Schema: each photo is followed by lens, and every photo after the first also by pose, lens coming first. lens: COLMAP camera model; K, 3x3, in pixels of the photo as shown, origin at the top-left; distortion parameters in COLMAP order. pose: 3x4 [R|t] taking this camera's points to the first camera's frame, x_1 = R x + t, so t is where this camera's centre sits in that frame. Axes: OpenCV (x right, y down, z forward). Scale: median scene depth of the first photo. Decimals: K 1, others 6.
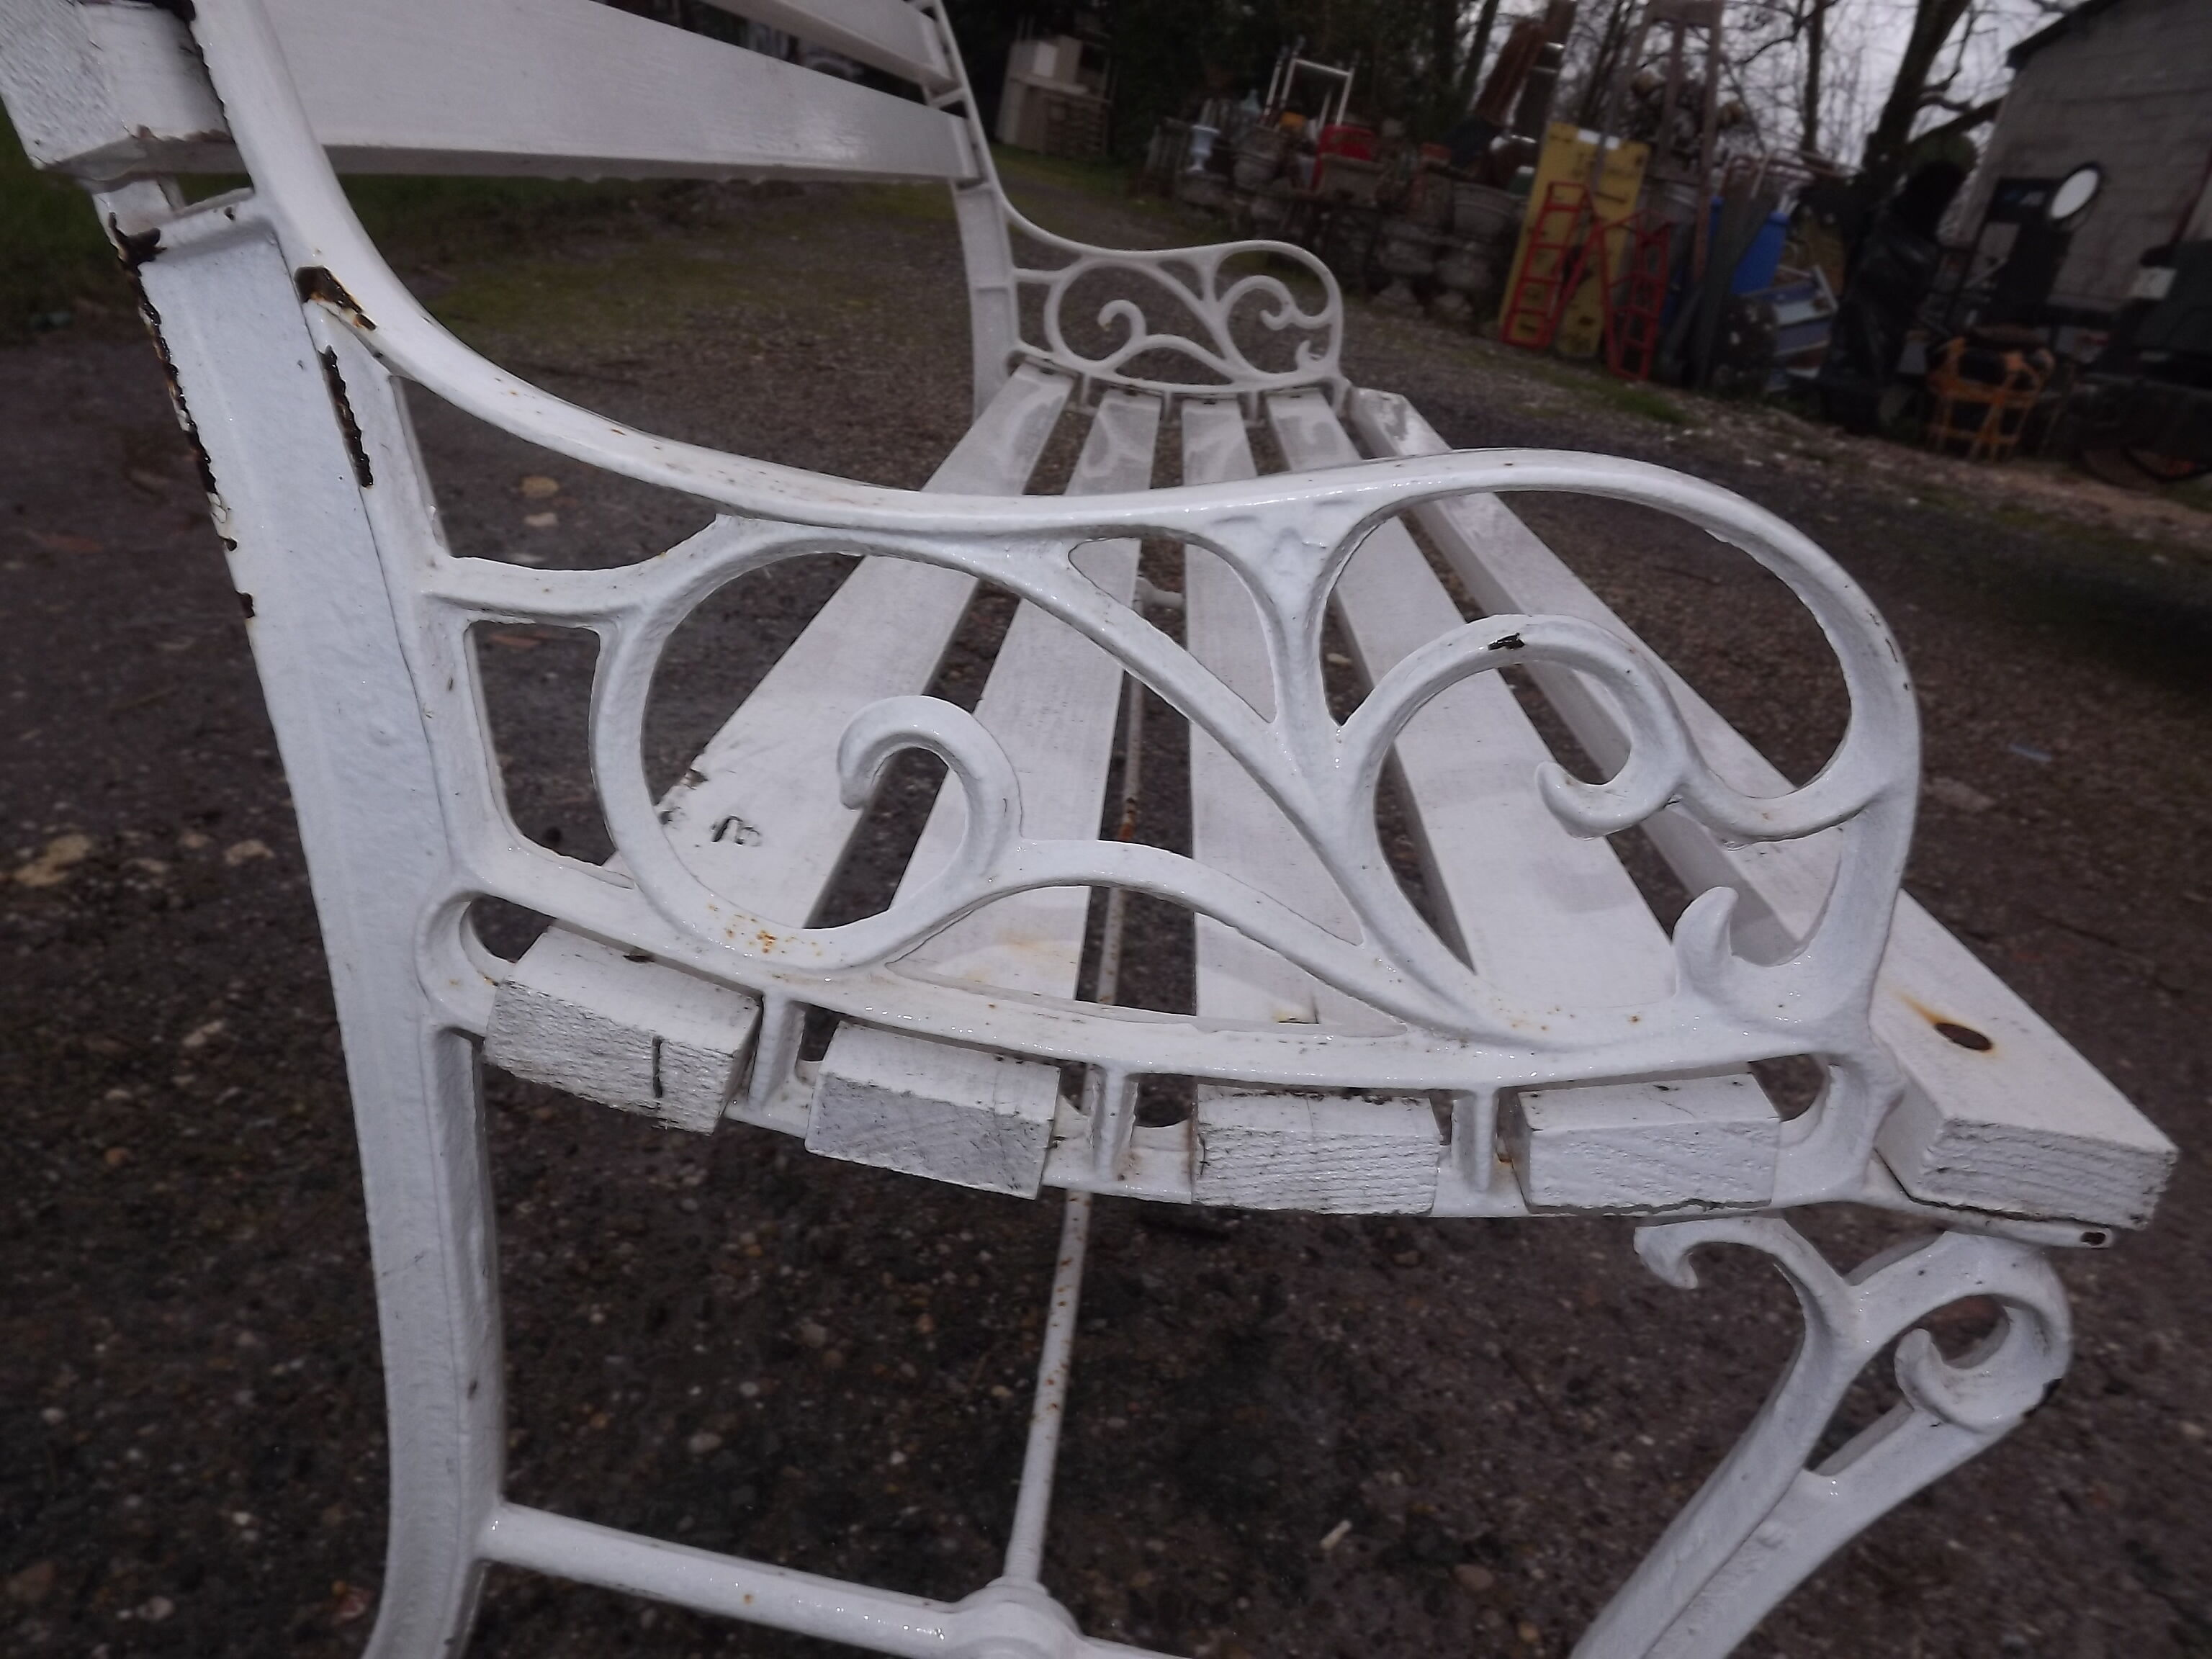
lens RADIAL K [[1592.4, 0, 1046.3], [0, 1592.4, 864.2], [0, 0, 1]] dist [-0.059011, 0.018235]
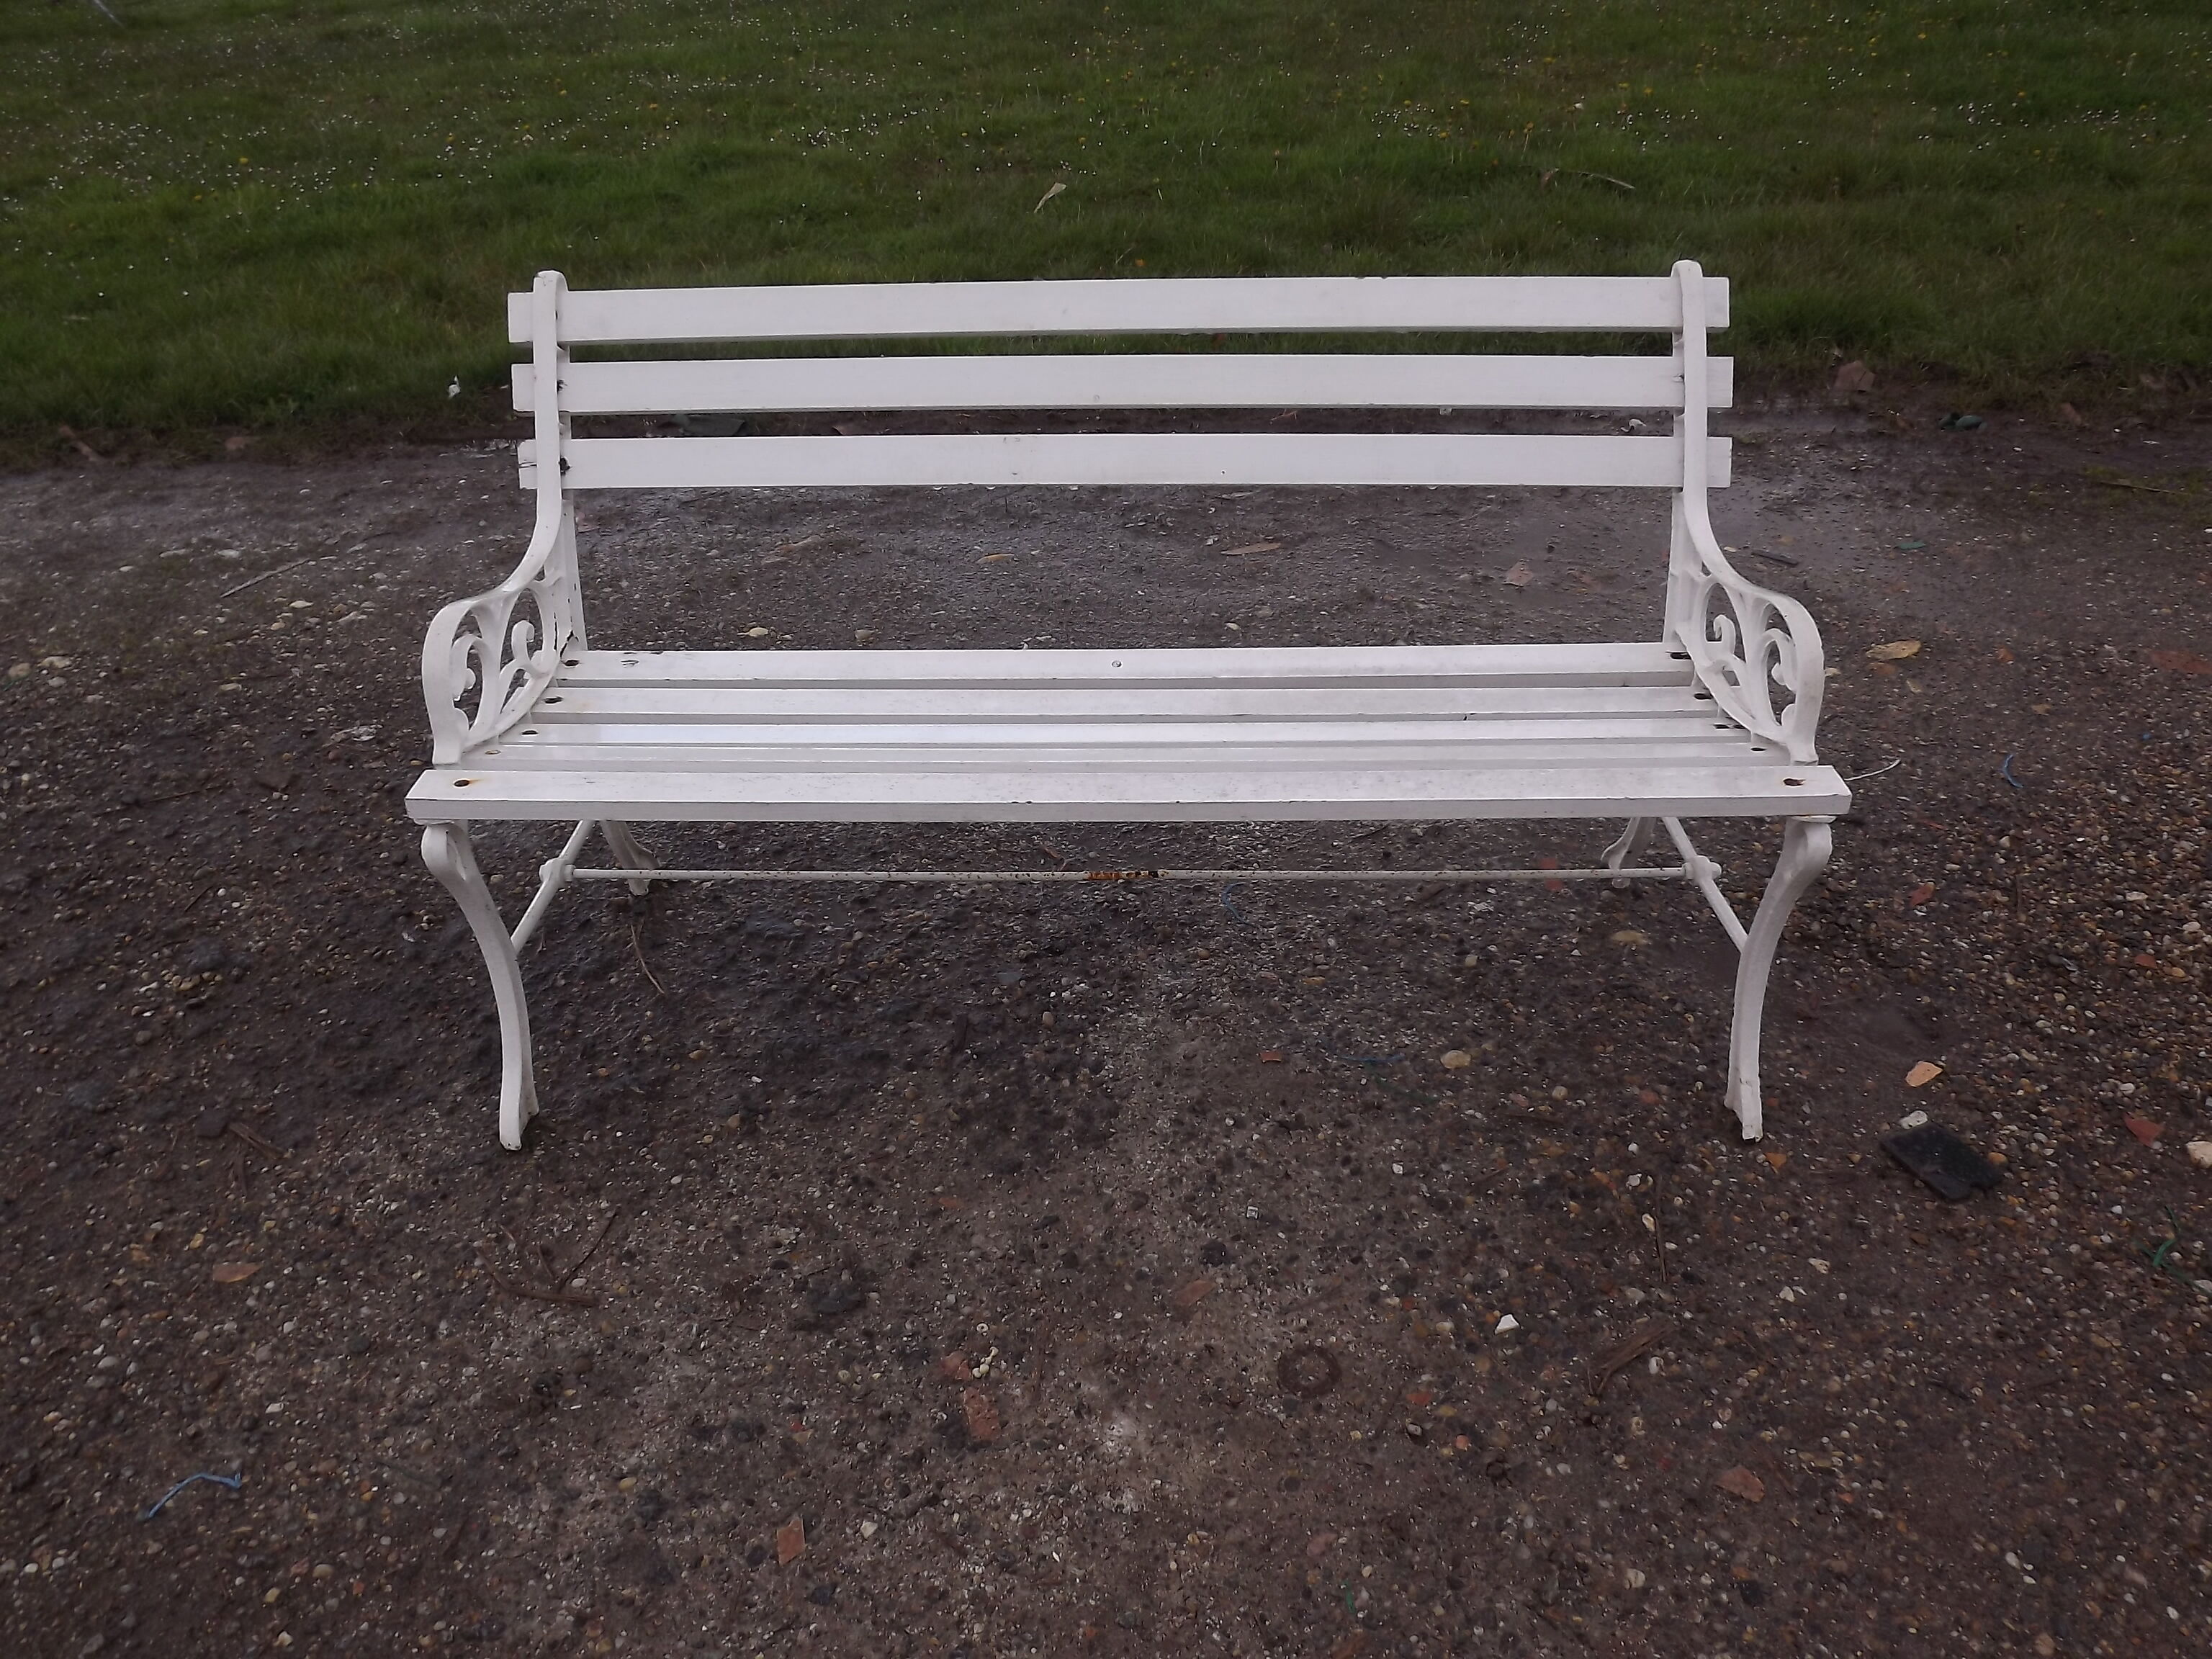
lens RADIAL K [[1592.4, 0, 1150.5], [0, 1592.4, 879.0], [0, 0, 1]] dist [-0.059011, 0.018235]
pose [[0.069432, 0.421225, -0.904294, 1.648127], [-0.389051, 0.846139, 0.364265, -0.673586], [0.918596, 0.326525, 0.222627, 0.677494]]
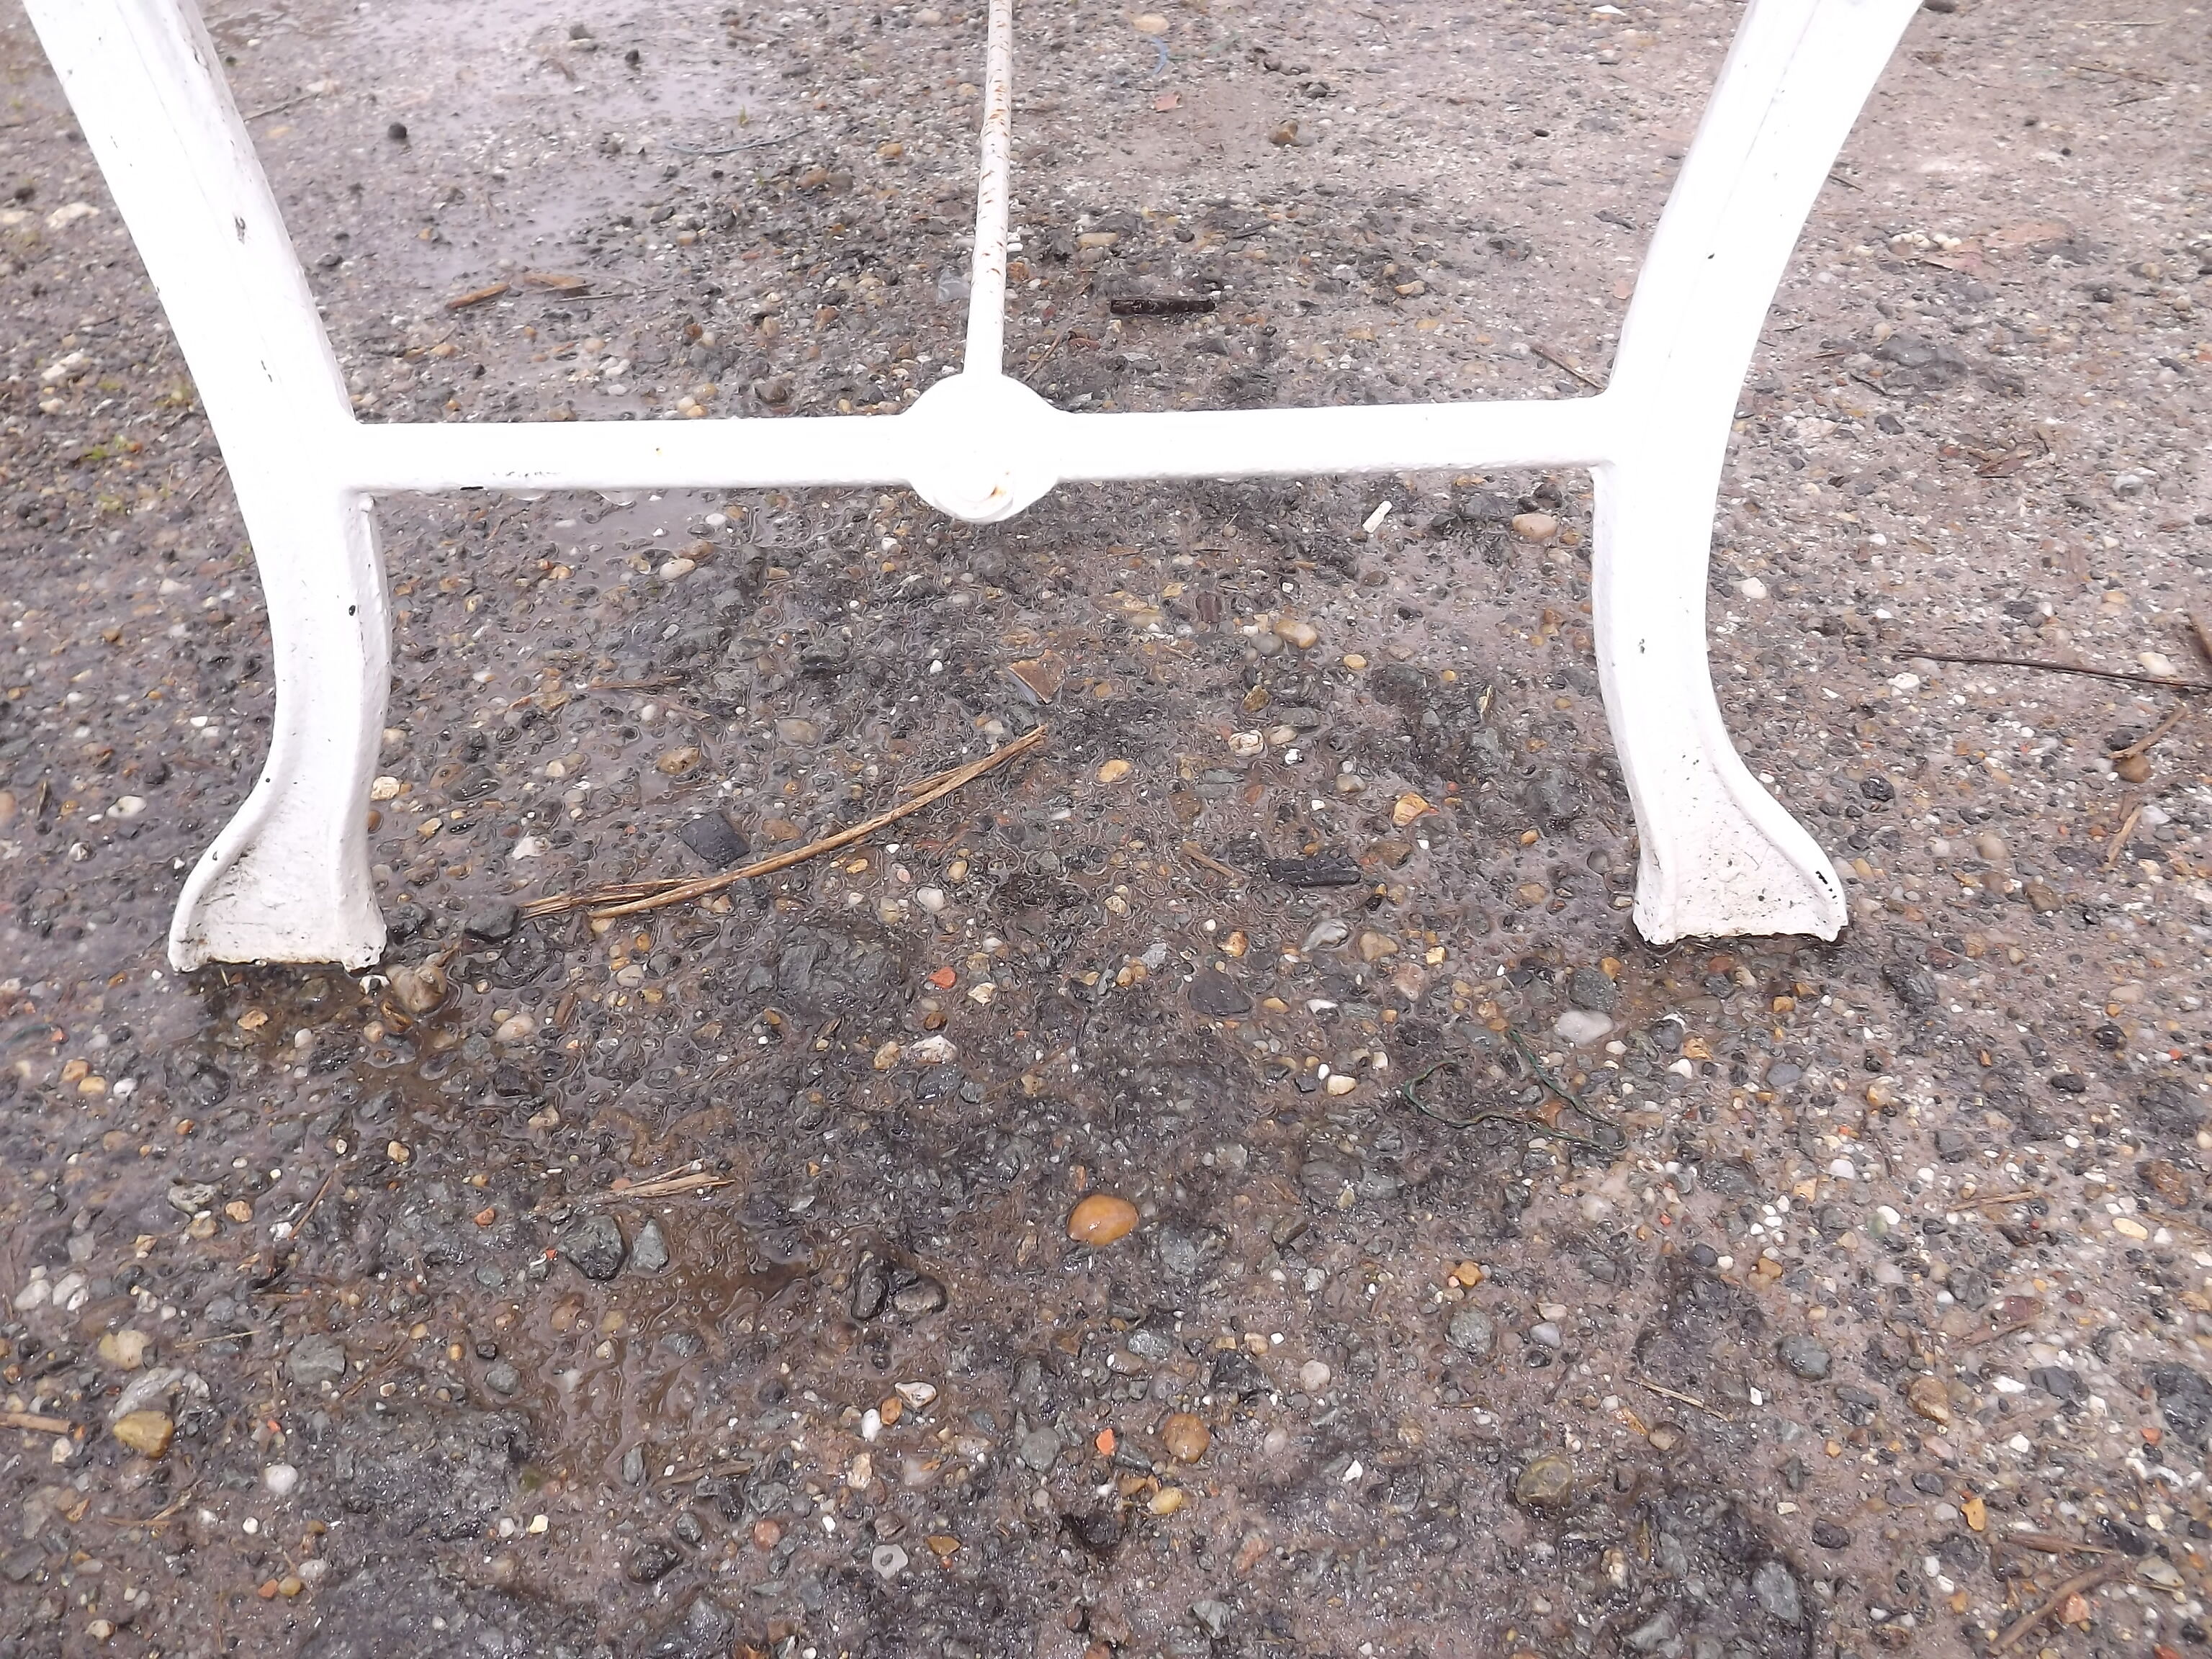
lens RADIAL K [[1592.4, 0, 1046.2], [0, 1592.4, 786.7], [0, 0, 1]] dist [-0.059011, 0.018235]
pose [[0.974361, -0.219204, -0.050698, 0.007659], [0.224438, 0.931206, 0.287198, 0.196764], [-0.015745, -0.291214, 0.956529, 0.059204]]
